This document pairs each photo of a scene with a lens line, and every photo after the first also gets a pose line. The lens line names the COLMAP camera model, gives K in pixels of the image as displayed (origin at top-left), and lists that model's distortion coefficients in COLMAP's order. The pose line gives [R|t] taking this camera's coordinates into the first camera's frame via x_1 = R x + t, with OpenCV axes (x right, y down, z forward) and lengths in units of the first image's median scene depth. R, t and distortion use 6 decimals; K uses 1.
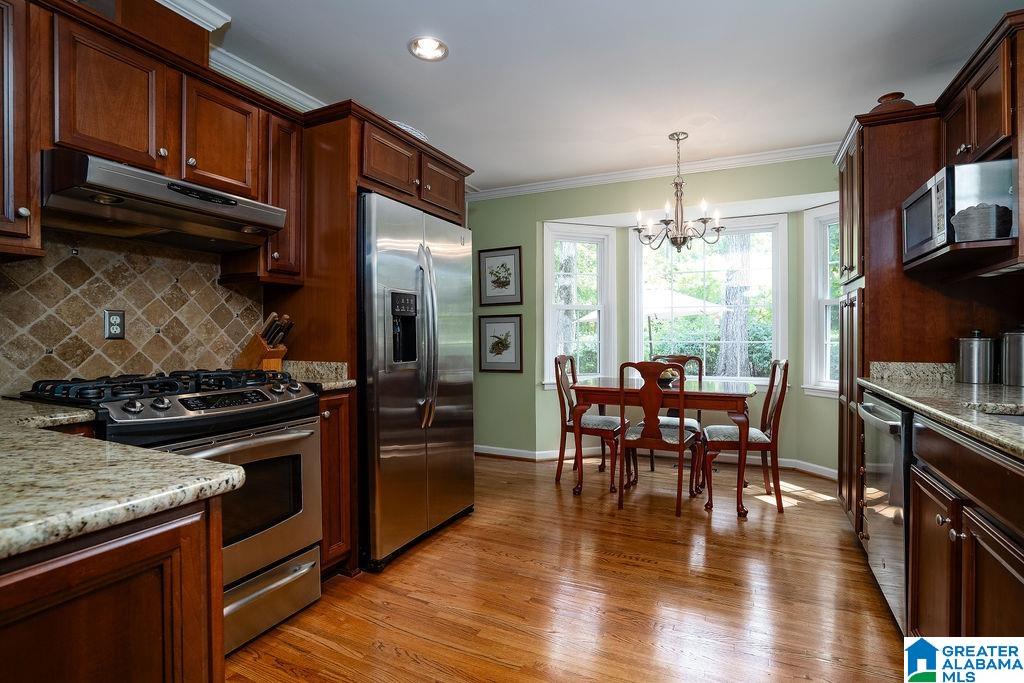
lens RADIAL K [[482.8, 0, 518.2], [0, 482.8, 337.5], [0, 0, 1]] dist [-0.020521, 0.001549]
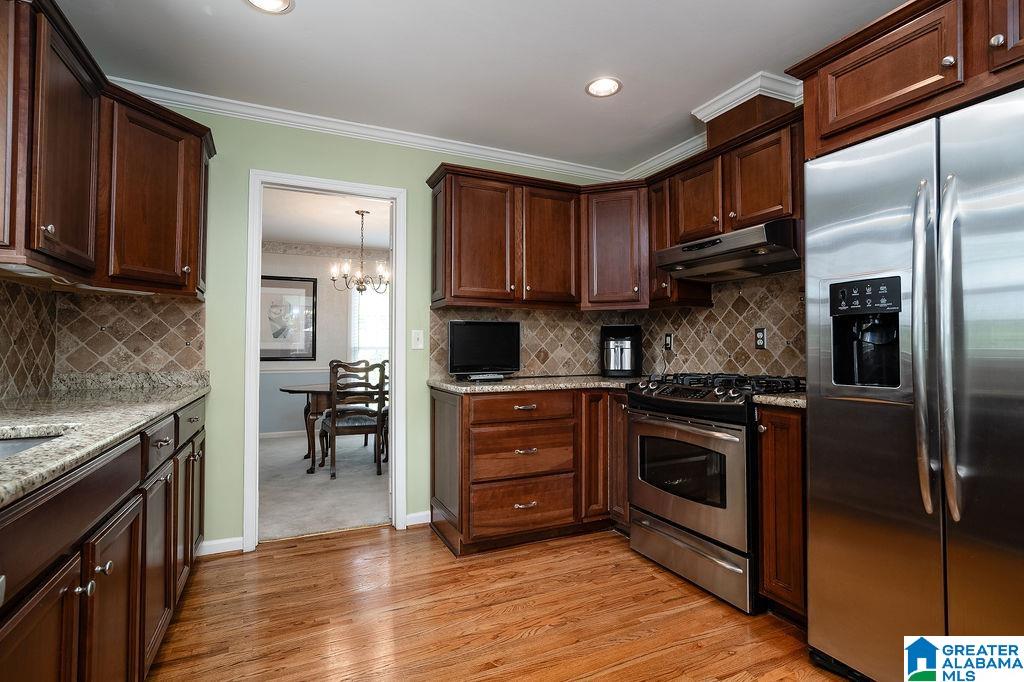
lens RADIAL K [[482.8, 0, 507.4], [0, 482.8, 336.5], [0, 0, 1]] dist [-0.020521, 0.001549]
pose [[-0.630670, -0.017678, -0.775850, 0.703112], [-0.002630, 0.999783, -0.020643, -0.002511], [0.776047, -0.010978, -0.630580, 1.310040]]
